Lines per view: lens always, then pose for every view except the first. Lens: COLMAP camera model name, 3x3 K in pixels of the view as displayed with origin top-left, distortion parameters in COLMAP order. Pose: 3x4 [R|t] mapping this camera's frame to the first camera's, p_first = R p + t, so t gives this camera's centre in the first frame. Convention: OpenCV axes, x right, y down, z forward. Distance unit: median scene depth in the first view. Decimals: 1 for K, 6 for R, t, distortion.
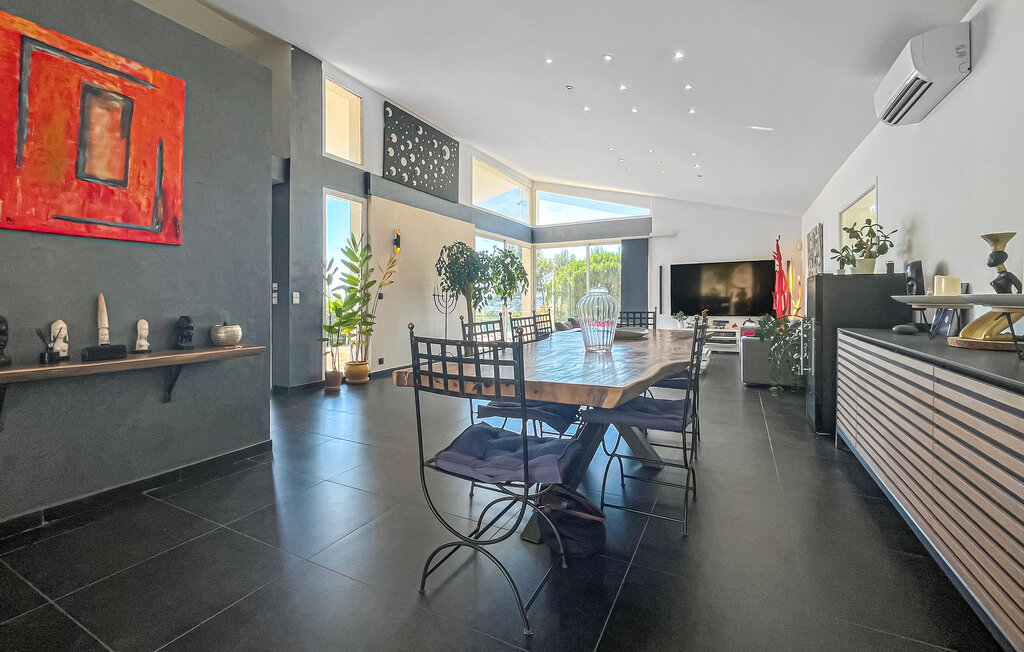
lens RADIAL K [[442.3, 0, 497.5], [0, 442.3, 300.9], [0, 0, 1]] dist [-0.000048, -0.000230]
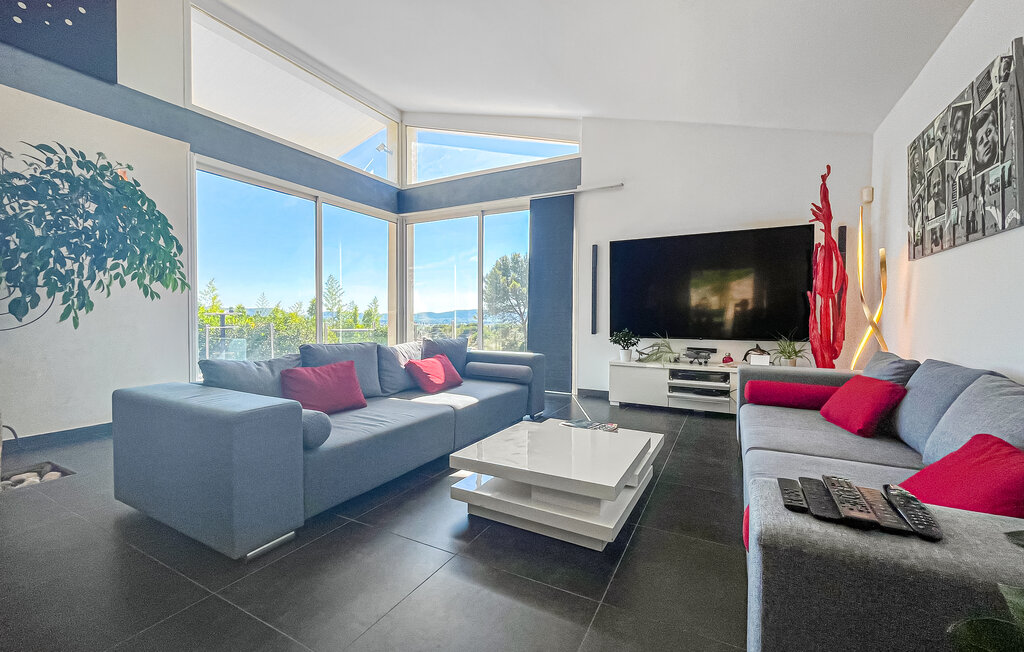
lens RADIAL K [[425.3, 0, 512.0], [0, 425.3, 326.0], [0, 0, 1]] dist [-0.000315, 0.000079]
pose [[0.999836, 0.008547, 0.015941, 0.478590], [-0.008914, 0.999693, 0.023119, 0.016165], [-0.015739, -0.023258, 0.999606, 0.881611]]
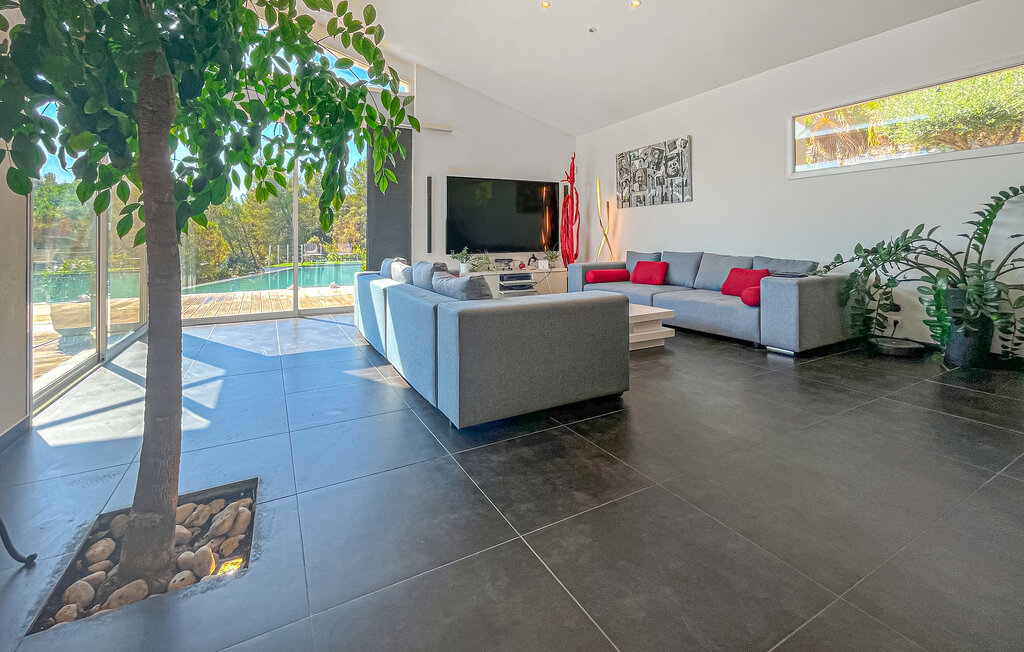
lens RADIAL K [[439.0, 0, 511.2], [0, 439.0, 235.8], [0, 0, 1]] dist [-0.000274, -0.000005]
pose [[0.538936, 0.008266, 0.842306, -0.179176], [0.007412, 0.999867, -0.014554, 0.029355], [-0.842314, 0.014087, 0.538803, 1.031849]]
